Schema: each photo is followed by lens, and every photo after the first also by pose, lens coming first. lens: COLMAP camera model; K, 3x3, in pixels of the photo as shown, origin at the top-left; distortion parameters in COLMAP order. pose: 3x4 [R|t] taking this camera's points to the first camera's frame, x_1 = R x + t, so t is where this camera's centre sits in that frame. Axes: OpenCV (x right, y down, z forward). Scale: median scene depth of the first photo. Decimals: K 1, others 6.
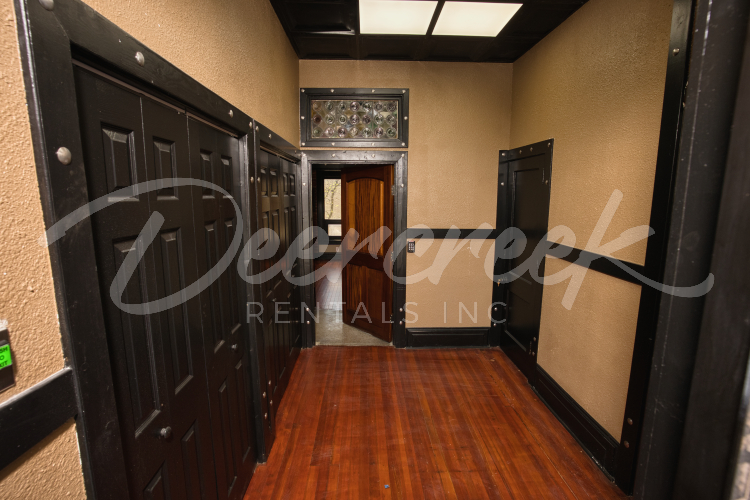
lens RADIAL K [[366.8, 0, 375.0], [0, 366.8, 250.0], [0, 0, 1]] dist [-0.062282, 0.029134]
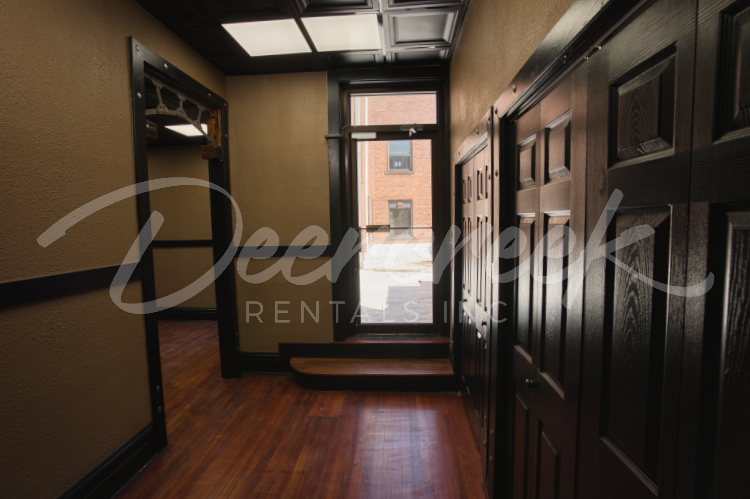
lens RADIAL K [[366.8, 0, 375.0], [0, 366.8, 249.5], [0, 0, 1]] dist [-0.062282, 0.029134]
pose [[-0.993909, 0.004956, 0.110097, -0.139774], [0.031191, 0.970792, 0.237885, -0.224541], [-0.105702, 0.239870, -0.965033, 1.823204]]
